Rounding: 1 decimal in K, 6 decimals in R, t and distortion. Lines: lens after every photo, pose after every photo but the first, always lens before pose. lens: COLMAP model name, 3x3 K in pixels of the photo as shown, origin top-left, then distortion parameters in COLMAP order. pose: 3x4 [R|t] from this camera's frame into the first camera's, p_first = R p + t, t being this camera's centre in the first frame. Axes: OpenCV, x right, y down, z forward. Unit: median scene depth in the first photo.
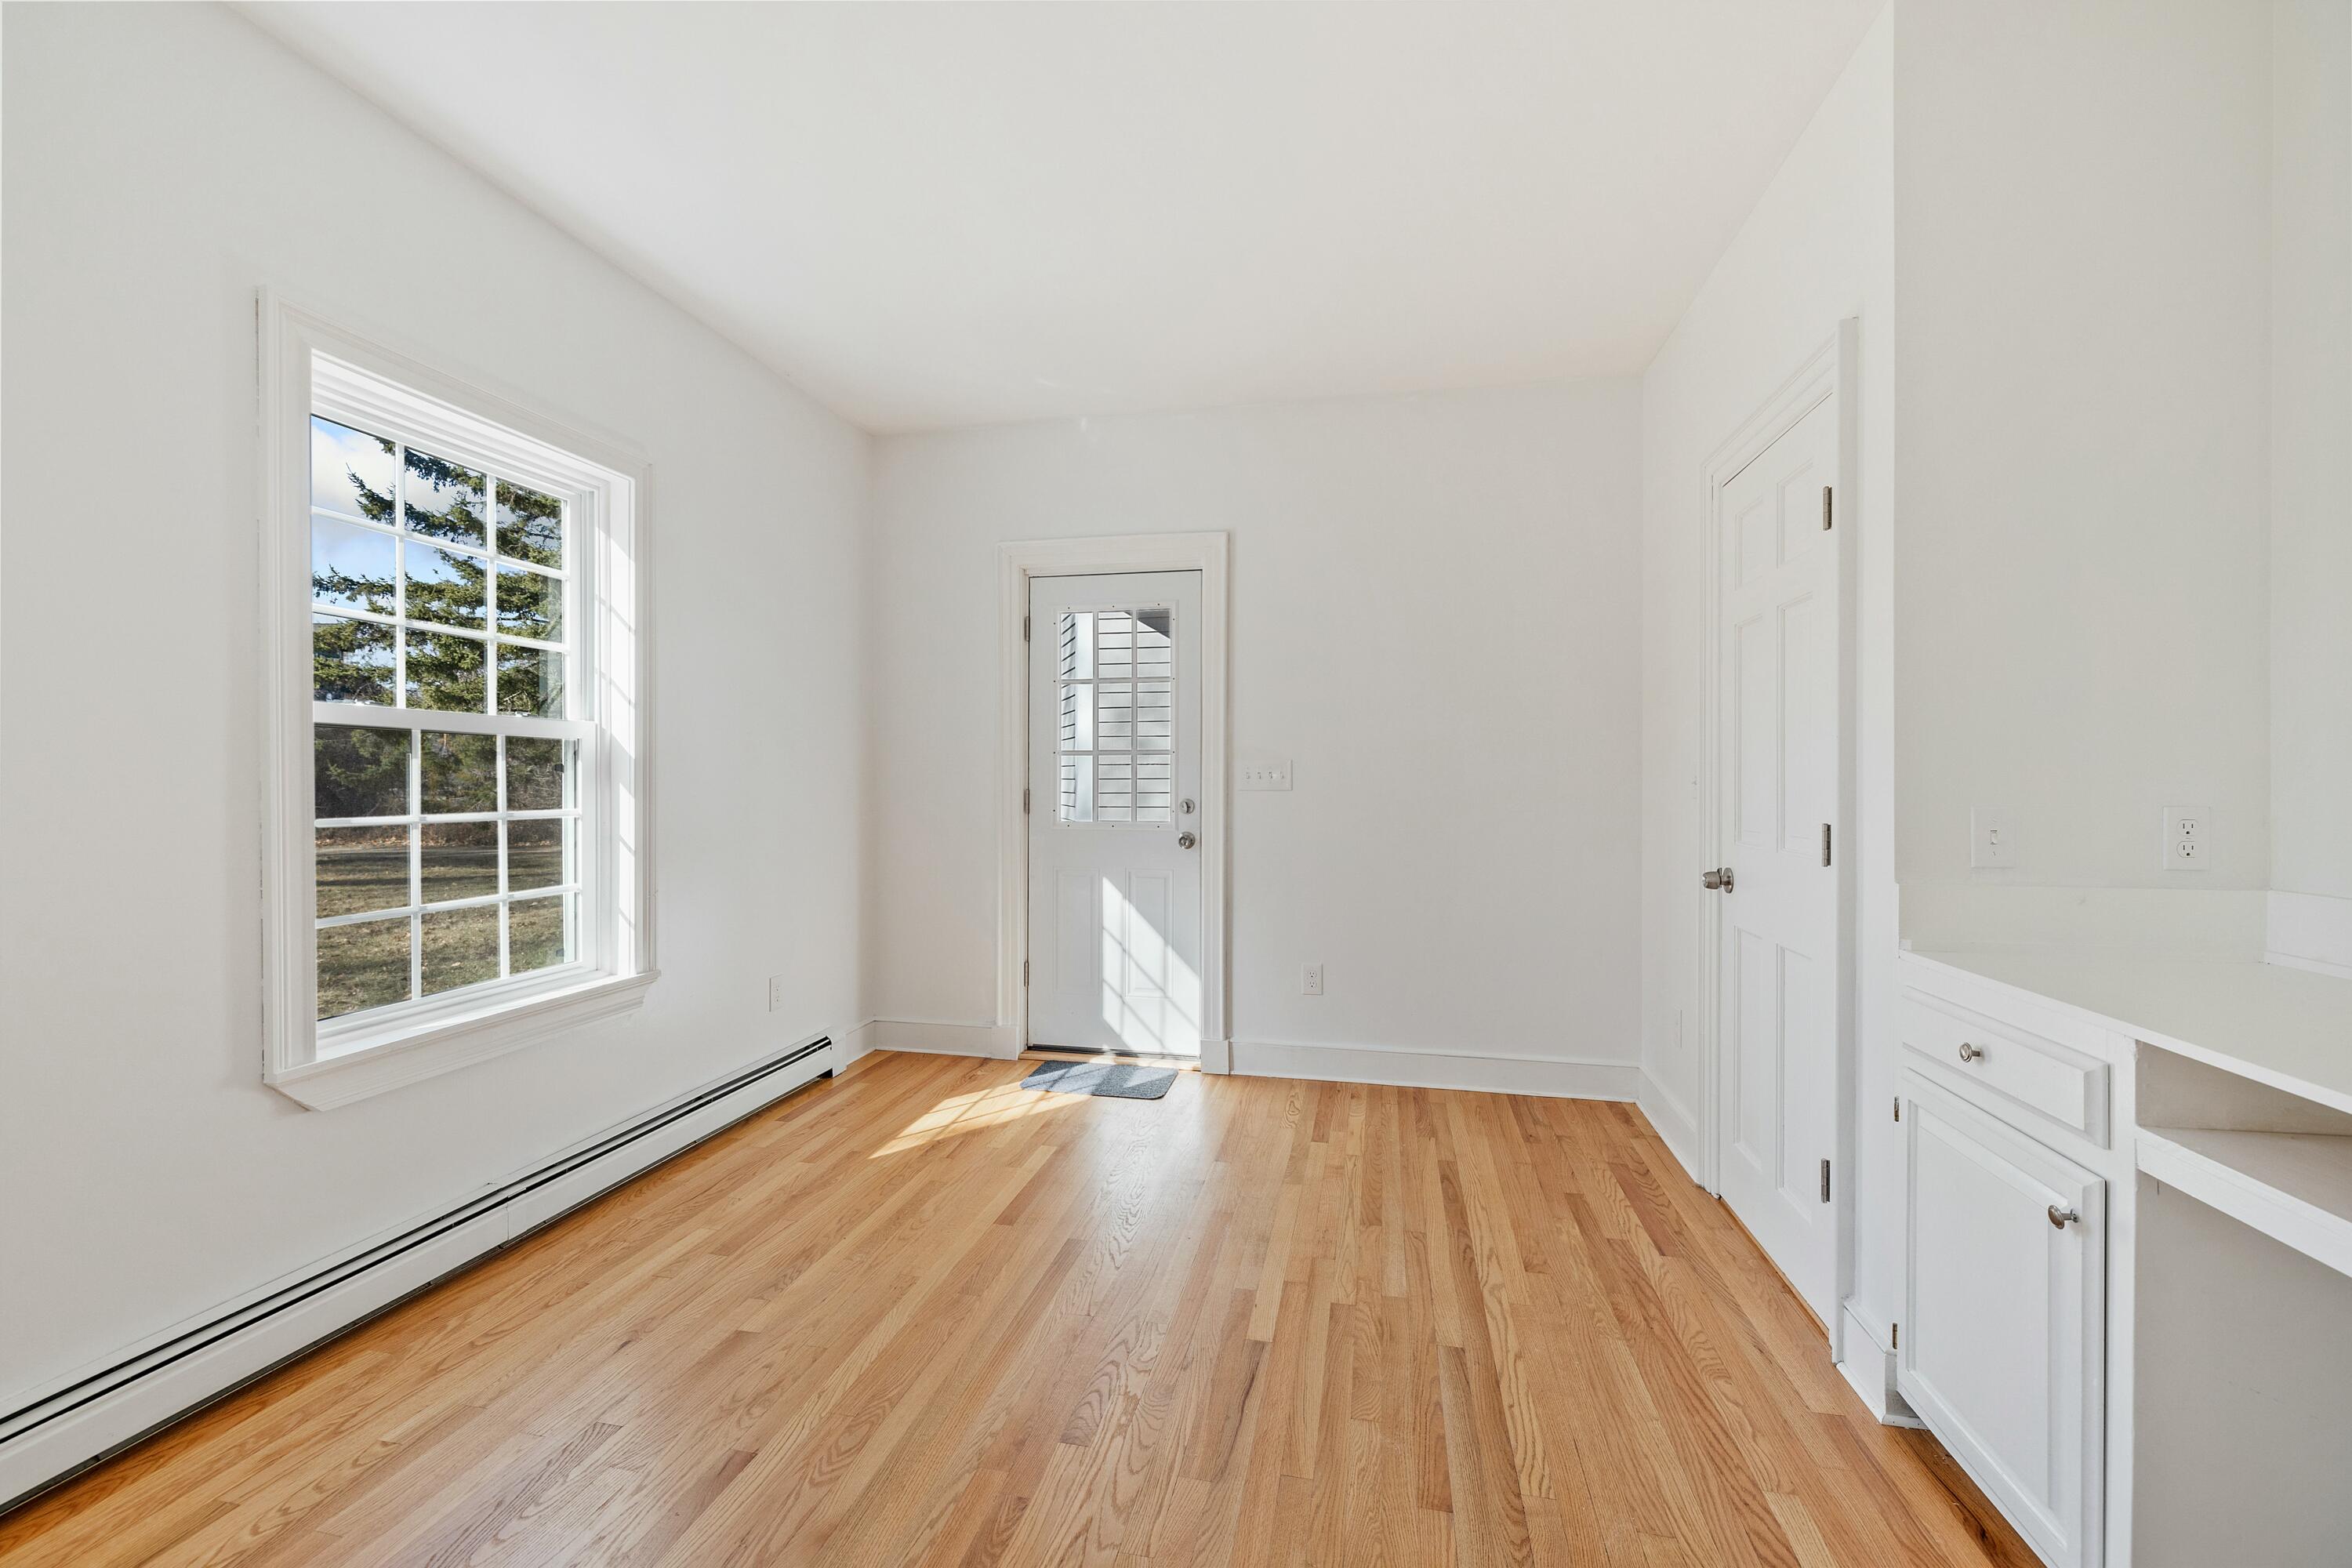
lens RADIAL K [[989.5, 0, 1165.2], [0, 989.5, 788.2], [0, 0, 1]] dist [0.000795, 0.000153]
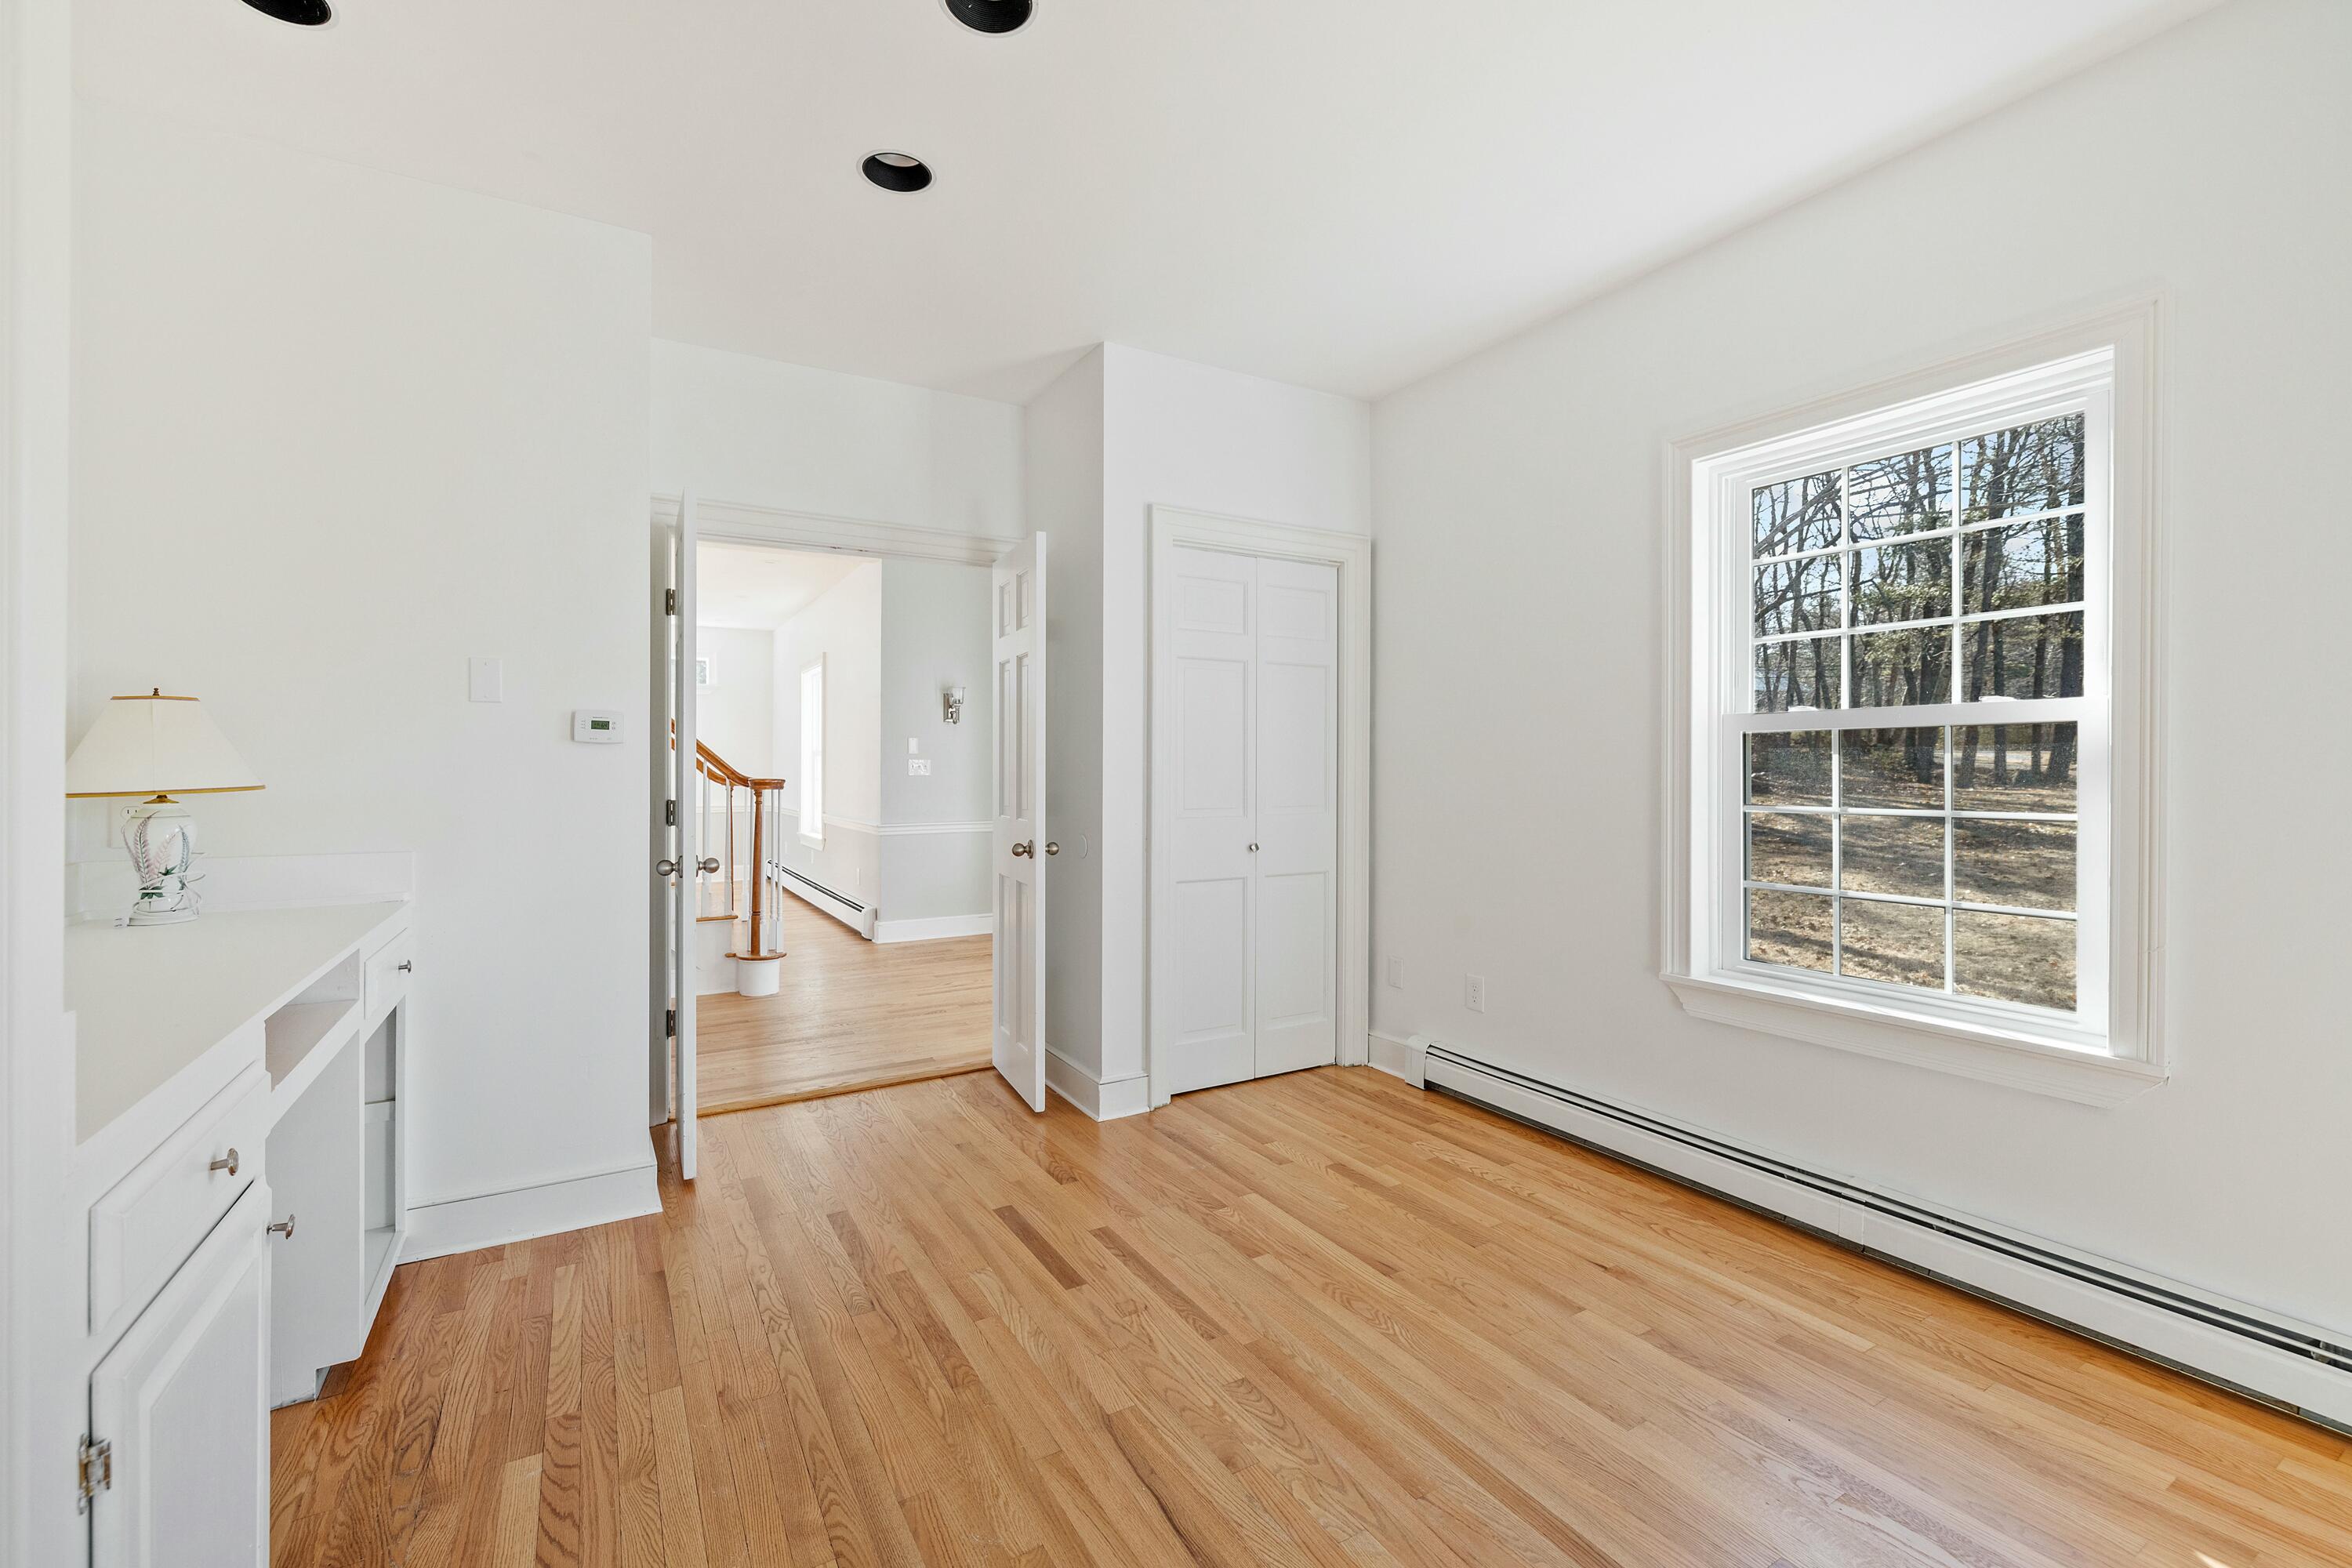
lens RADIAL K [[989.5, 0, 1173.4], [0, 989.5, 774.3], [0, 0, 1]] dist [0.000795, 0.000153]
pose [[-0.738535, 0.002001, -0.674212, 0.517937], [-0.004984, 0.999952, 0.008427, -0.015672], [0.674197, 0.009584, -0.738490, 1.308664]]
